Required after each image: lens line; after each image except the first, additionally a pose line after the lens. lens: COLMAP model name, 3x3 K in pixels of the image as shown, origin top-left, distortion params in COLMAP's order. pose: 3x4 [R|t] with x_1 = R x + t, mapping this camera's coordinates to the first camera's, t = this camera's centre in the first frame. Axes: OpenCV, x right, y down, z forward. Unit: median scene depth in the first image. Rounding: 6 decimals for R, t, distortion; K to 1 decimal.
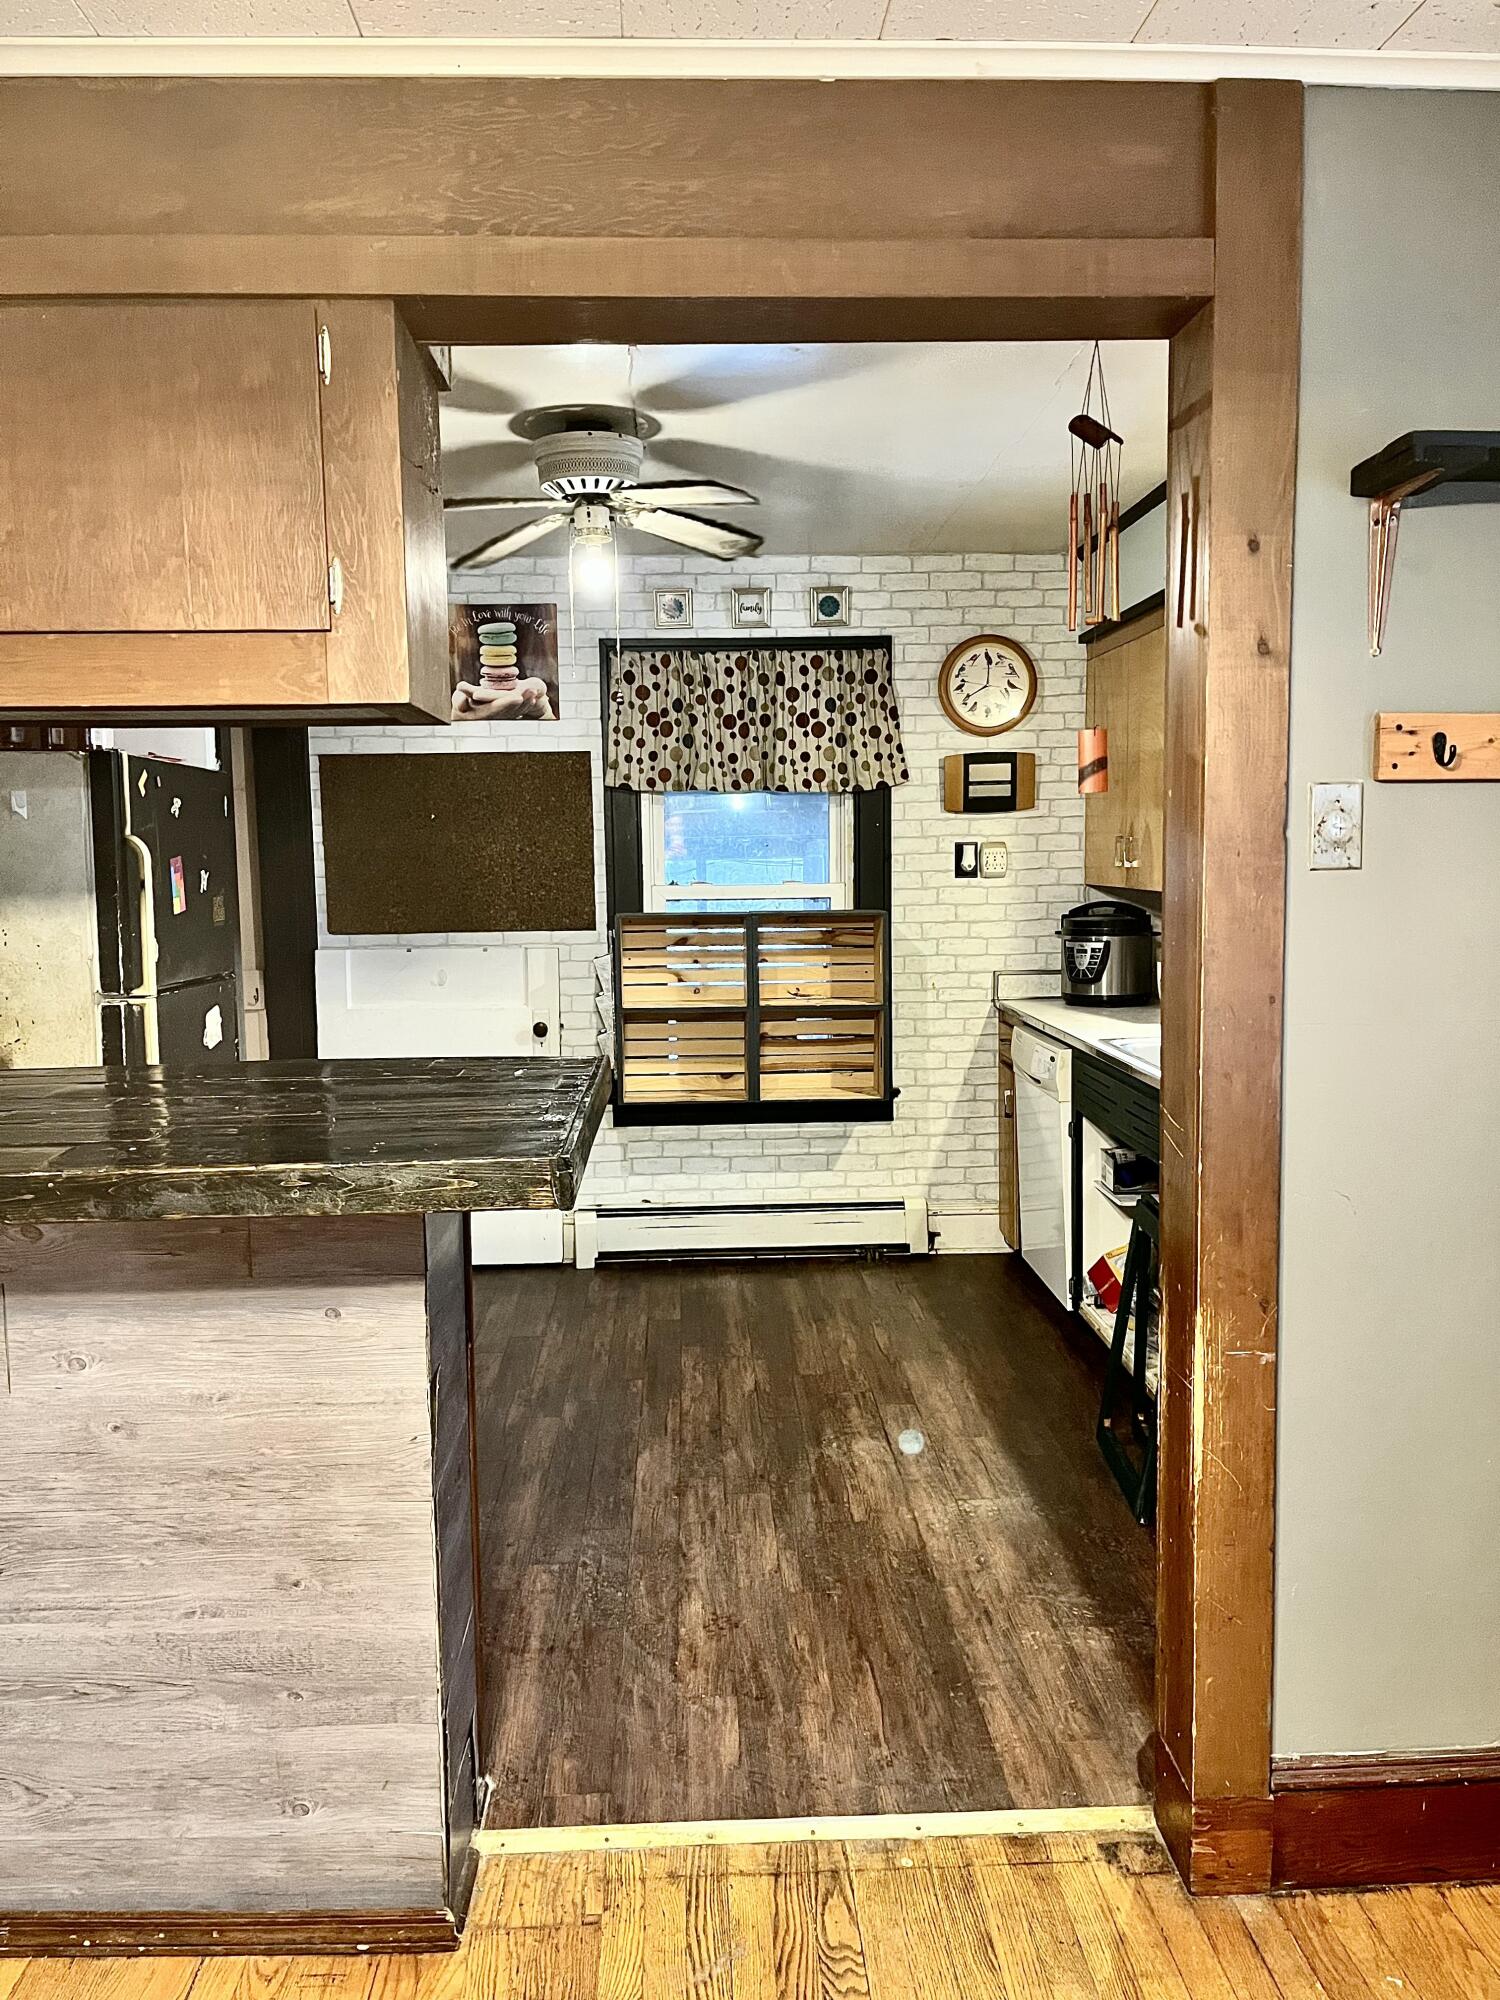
lens RADIAL K [[1506.1, 0, 747.4], [0, 1506.1, 1003.5], [0, 0, 1]] dist [0.069718, -0.095636]
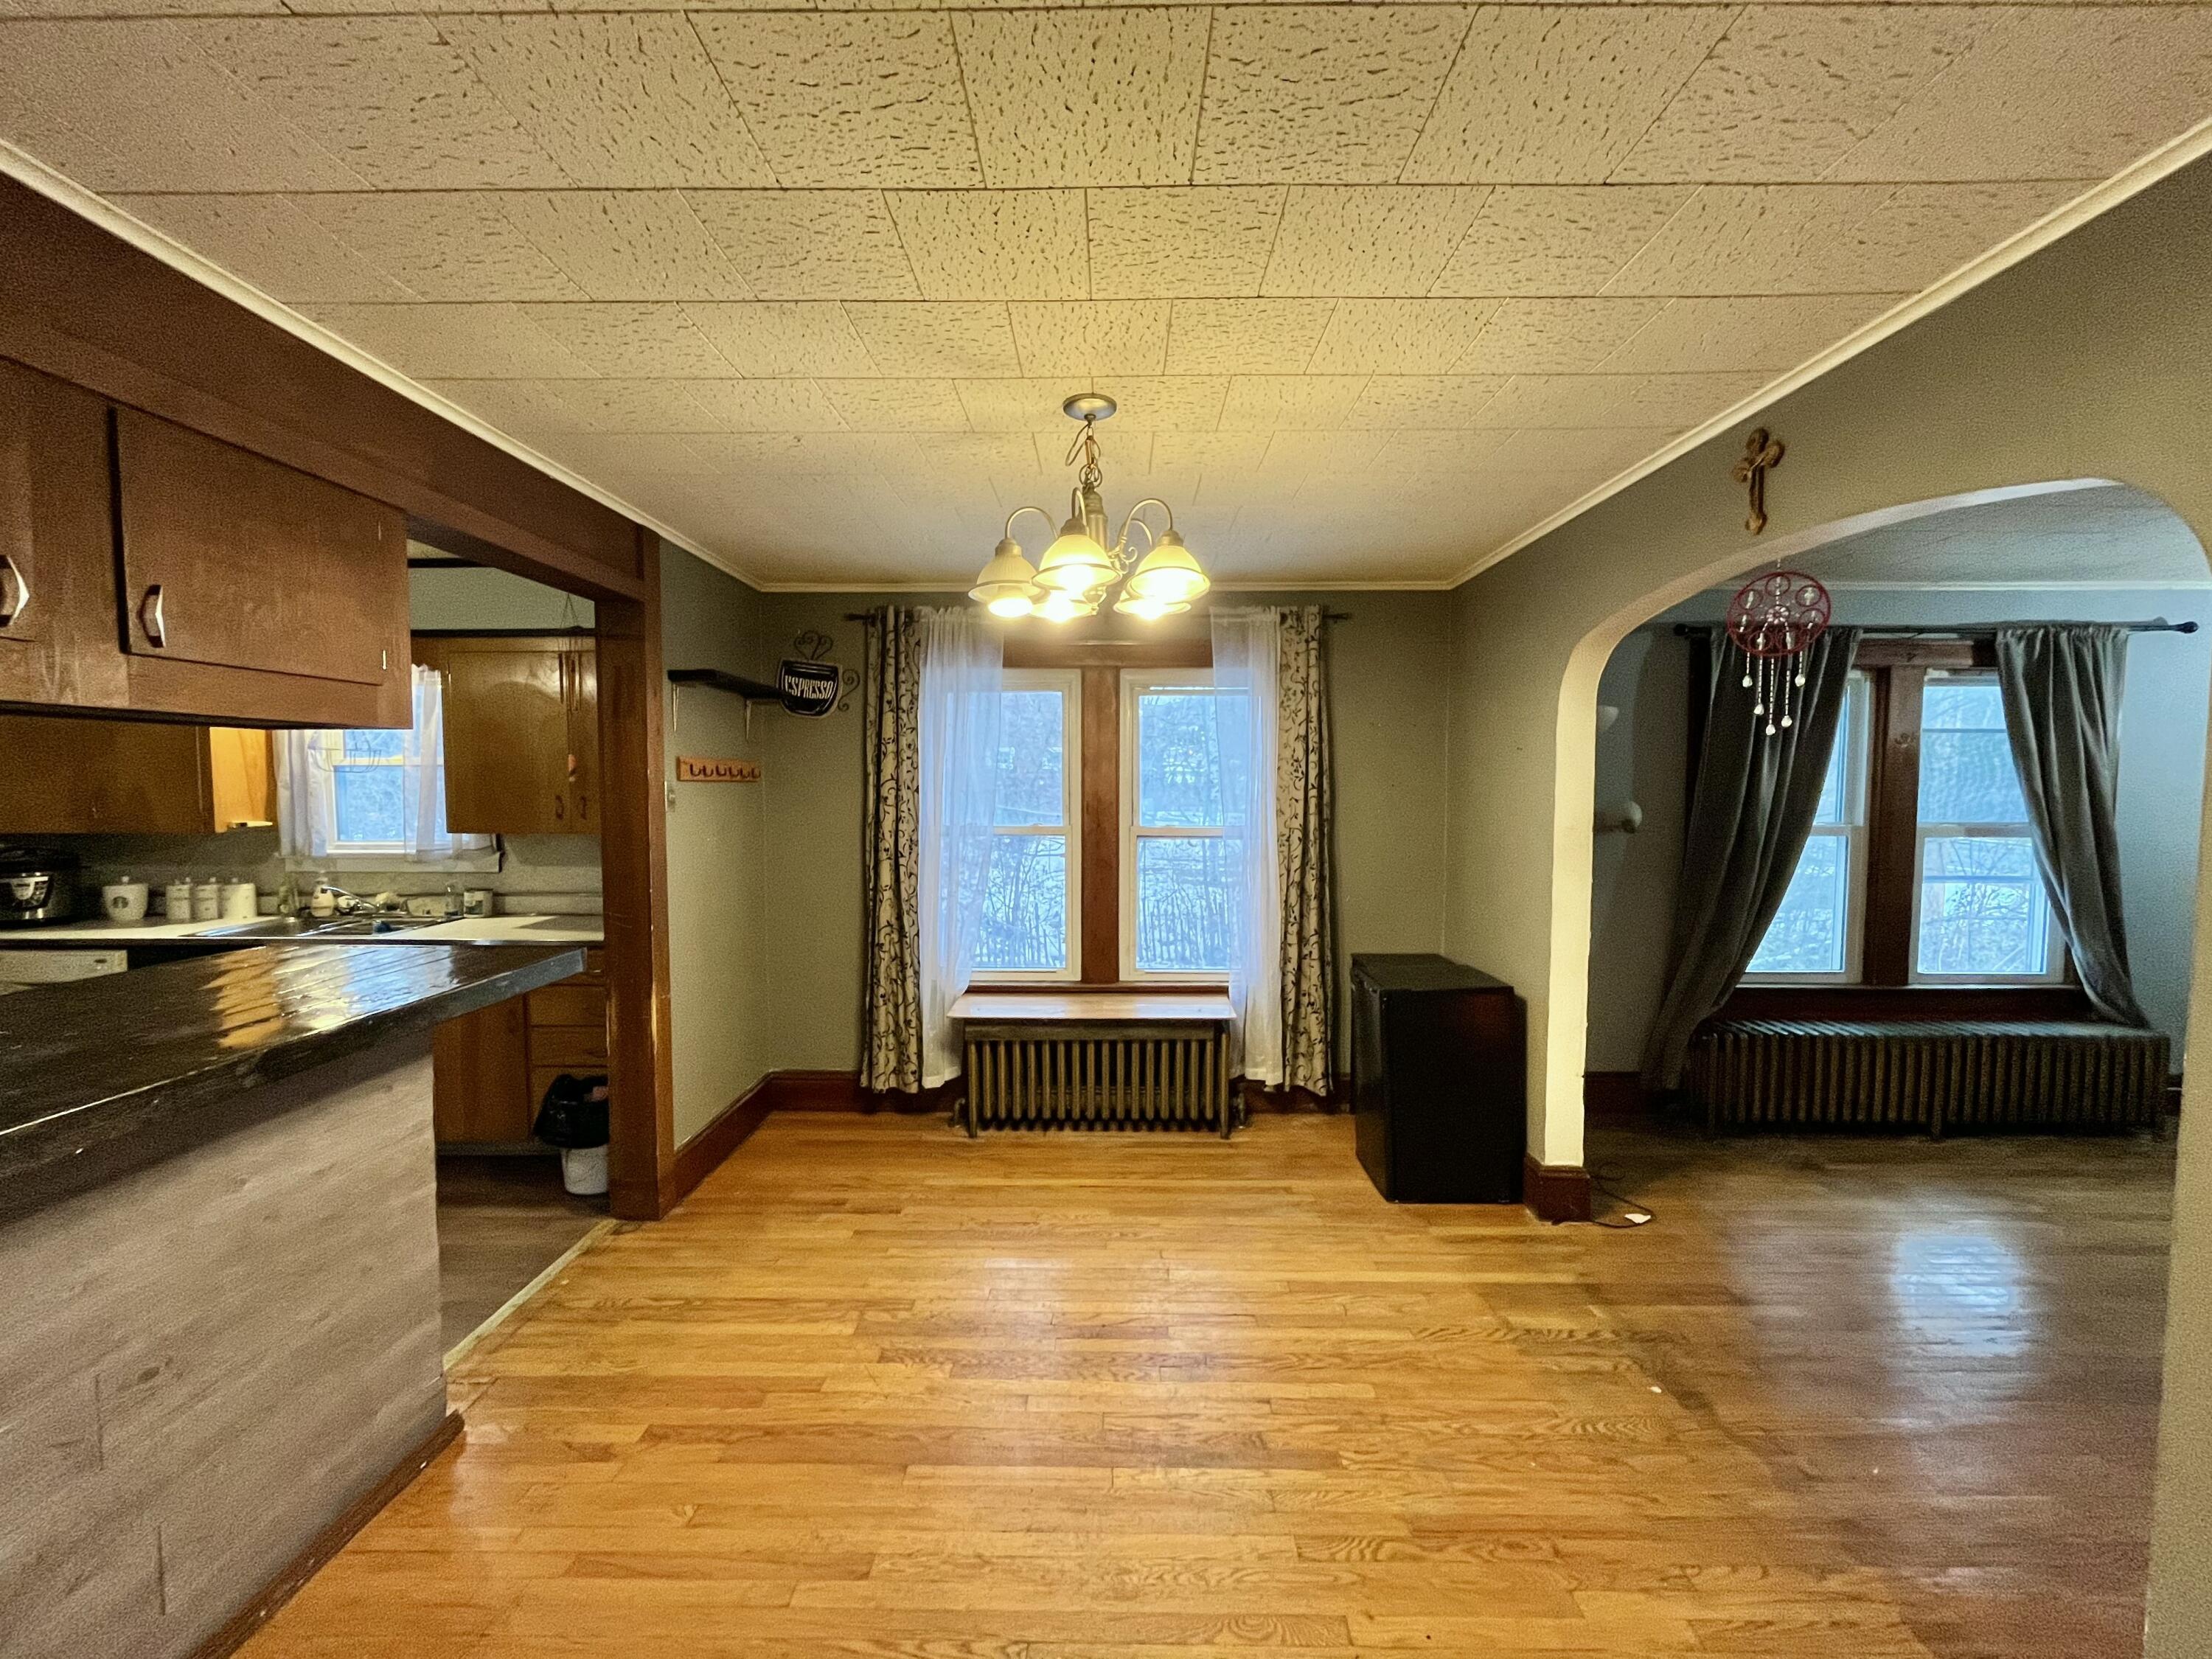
lens RADIAL K [[891.9, 0, 1104.3], [0, 891.9, 826.5], [0, 0, 1]] dist [-0.004209, 0.000131]
pose [[0.050899, -0.036438, 0.998039, -0.460485], [0.104000, 0.994094, 0.030991, -0.011708], [-0.993274, 0.102219, 0.054388, 0.052959]]
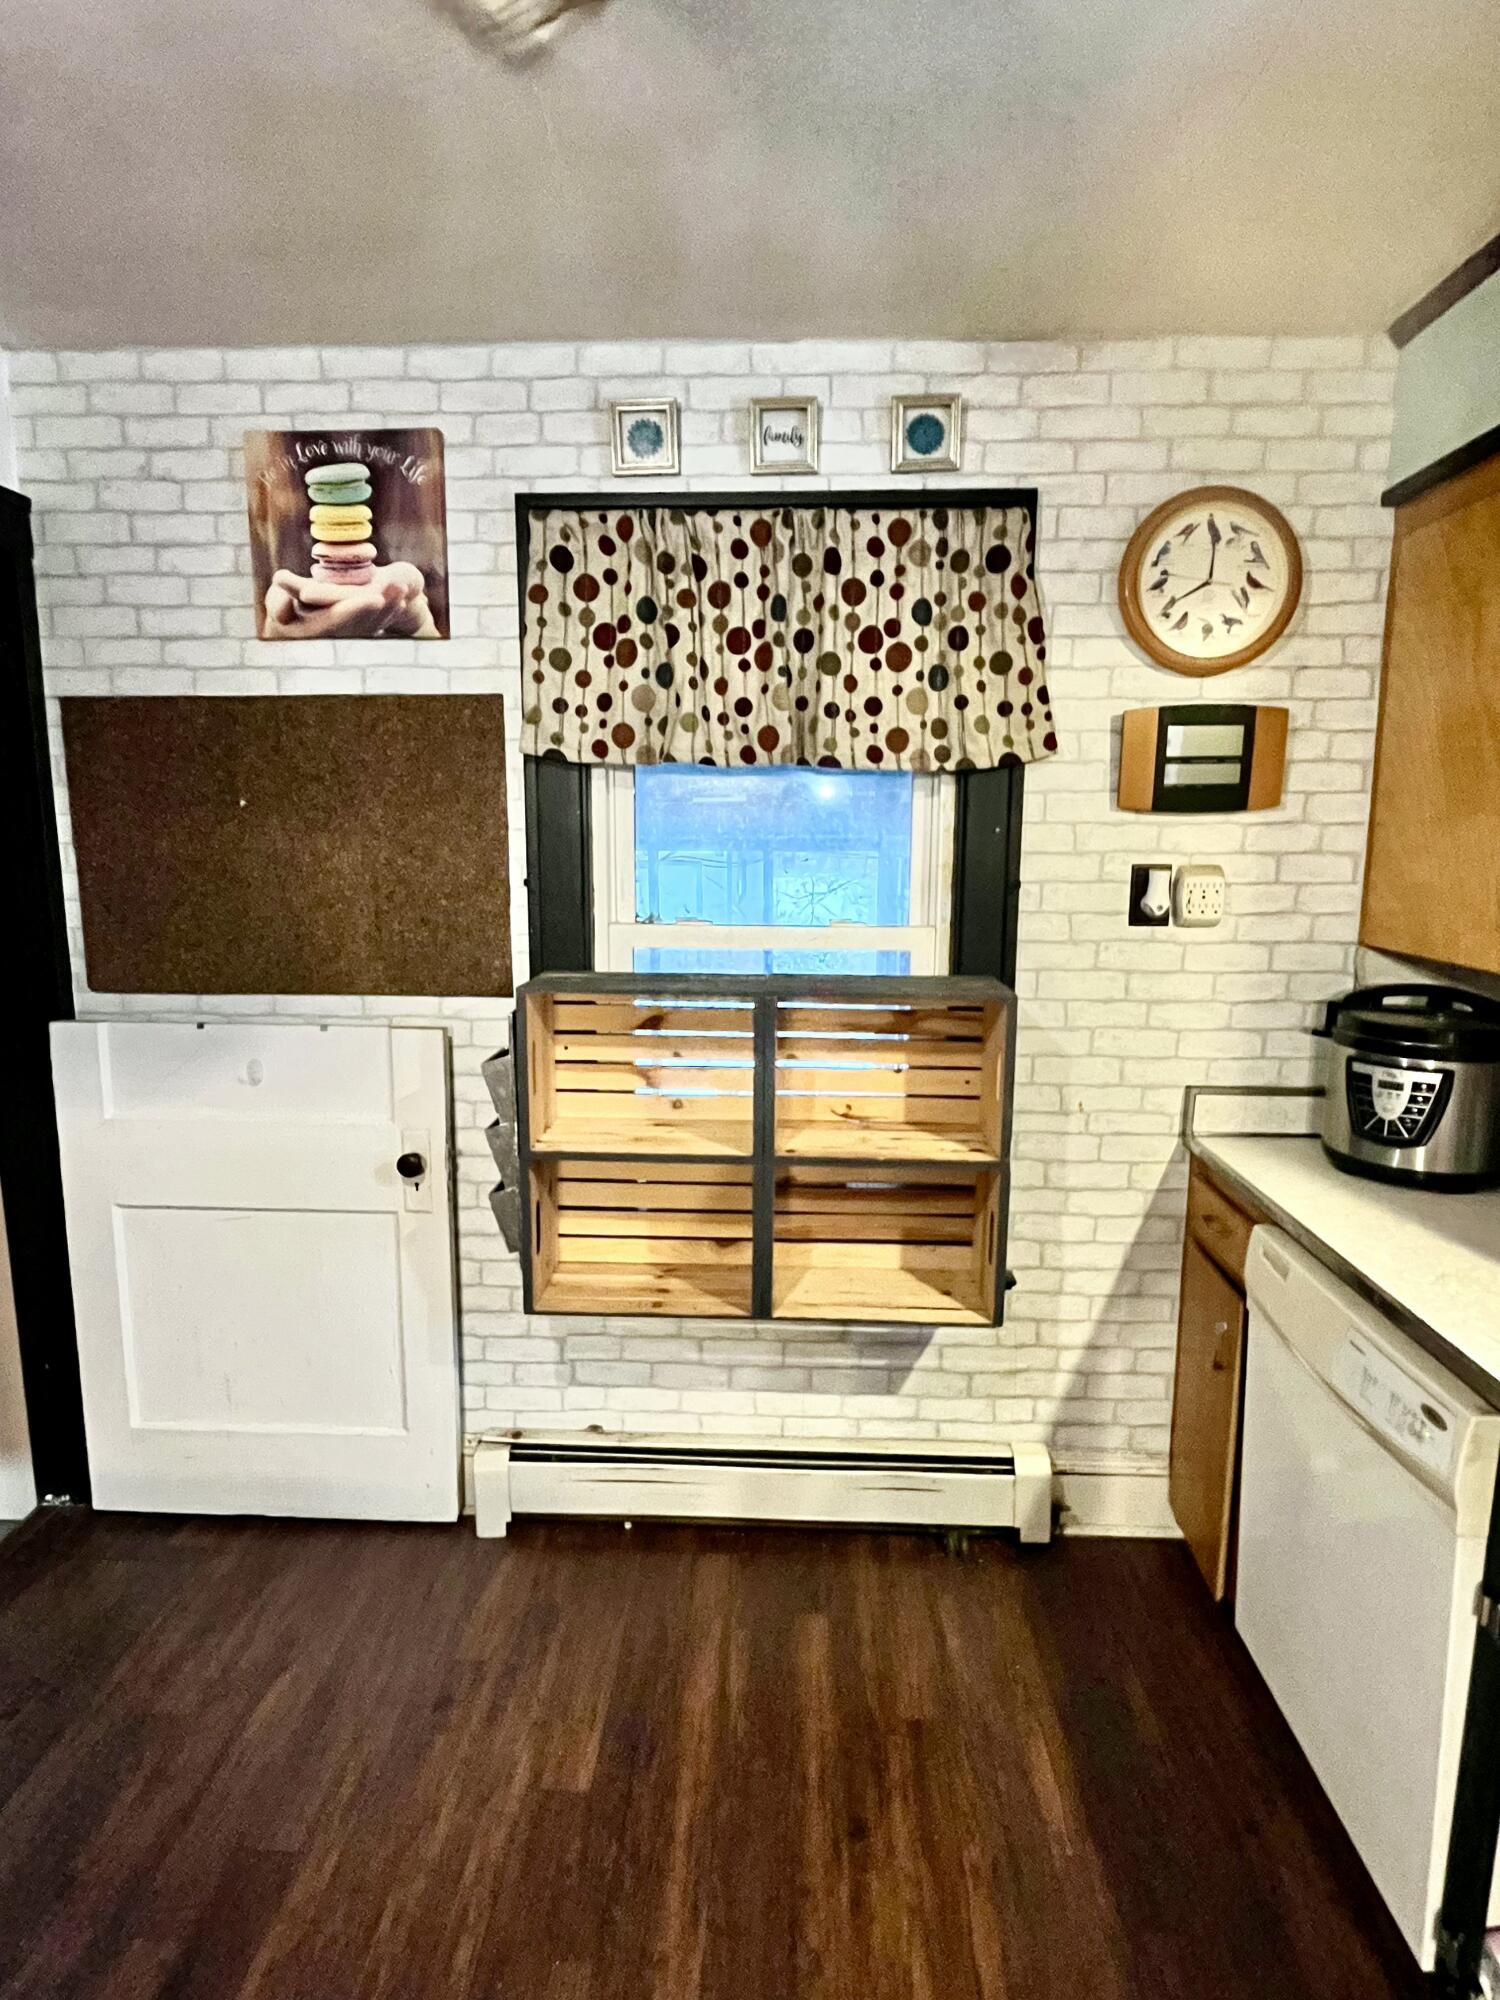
lens RADIAL K [[1053.4, 0, 754.3], [0, 1053.4, 989.0], [0, 0, 1]] dist [-0.002196, 0.000623]
pose [[0.996012, 0.032816, -0.082969, 0.030404], [-0.028324, 0.998098, 0.054746, -0.079507], [0.084608, -0.052178, 0.995047, 0.605212]]
